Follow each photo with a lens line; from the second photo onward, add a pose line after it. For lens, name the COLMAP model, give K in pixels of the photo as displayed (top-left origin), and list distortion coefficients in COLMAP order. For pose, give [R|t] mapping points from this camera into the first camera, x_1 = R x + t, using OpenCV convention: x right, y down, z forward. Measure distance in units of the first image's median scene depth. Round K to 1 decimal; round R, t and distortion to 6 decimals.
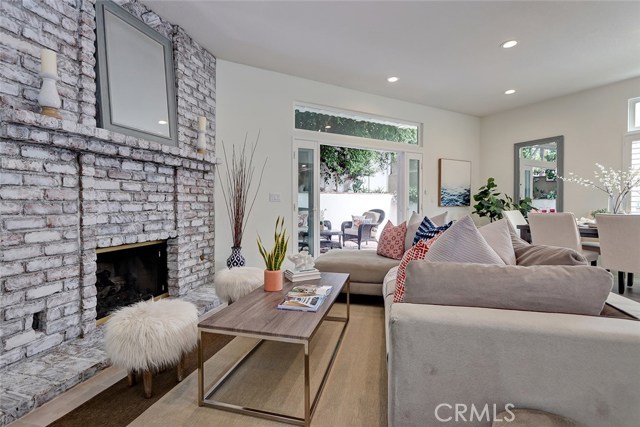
lens RADIAL K [[297.8, 0, 313.4], [0, 297.8, 212.5], [0, 0, 1]] dist [-0.000534, -0.000047]
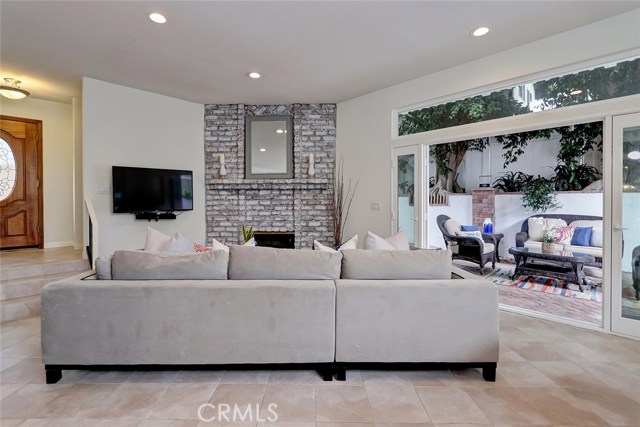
lens RADIAL K [[297.8, 0, 313.4], [0, 297.8, 212.5], [0, 0, 1]] dist [-0.000534, -0.000047]
pose [[0.269058, 0.031555, -0.962607, 1.257771], [-0.024500, 0.999364, 0.025912, -0.073775], [0.962812, 0.016612, 0.269660, 0.707927]]
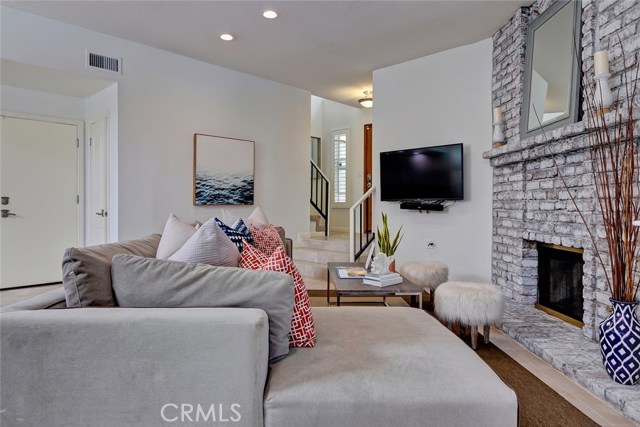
lens RADIAL K [[396.7, 0, 320.6], [0, 396.7, 204.5], [0, 0, 1]] dist [0.000338, 0.000264]
pose [[-0.956982, 0.001969, -0.290142, 0.434146], [-0.007689, 0.999454, 0.032140, -0.052307], [0.290046, 0.032989, -0.956444, 1.848292]]
